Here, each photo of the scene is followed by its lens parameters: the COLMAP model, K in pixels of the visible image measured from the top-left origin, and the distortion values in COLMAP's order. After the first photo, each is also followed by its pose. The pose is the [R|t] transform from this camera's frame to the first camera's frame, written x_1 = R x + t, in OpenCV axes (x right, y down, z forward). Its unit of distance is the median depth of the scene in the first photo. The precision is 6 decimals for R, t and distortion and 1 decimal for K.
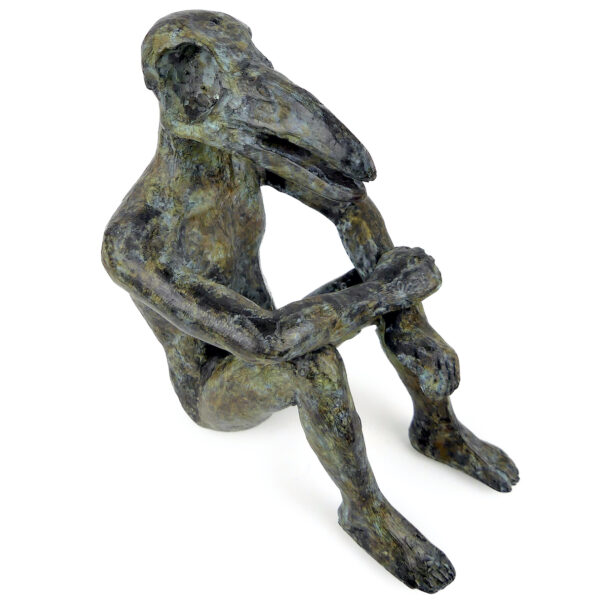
lens RADIAL K [[730.1, 0, 301.0], [0, 730.1, 276.1], [0, 0, 1]] dist [-0.004420, -0.021258]
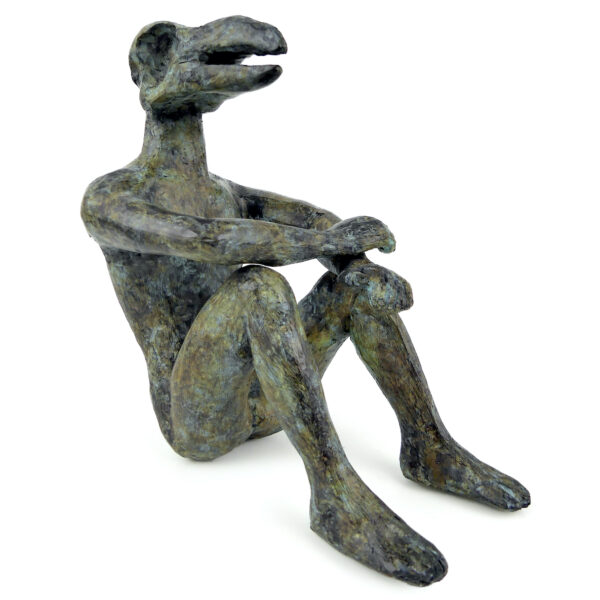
lens RADIAL K [[628.1, 0, 300.0], [0, 628.1, 300.0], [0, 0, 1]] dist [-0.006087, -0.011889]
pose [[0.989069, -0.065288, -0.132213, 0.167748], [-0.013402, 0.853121, -0.521540, 0.536135], [0.146844, 0.517611, 0.842921, 0.257802]]
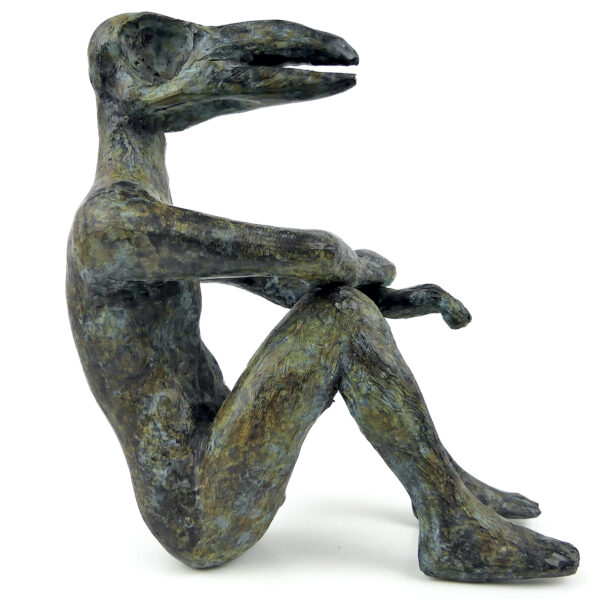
lens RADIAL K [[757.3, 0, 299.3], [0, 757.3, 335.3], [0, 0, 1]] dist [-0.004586, -0.027371]
pose [[0.827384, -0.134648, 0.545257, -0.496282], [0.454523, 0.730816, -0.509232, 0.540457], [-0.329915, 0.669162, 0.665866, 0.379898]]
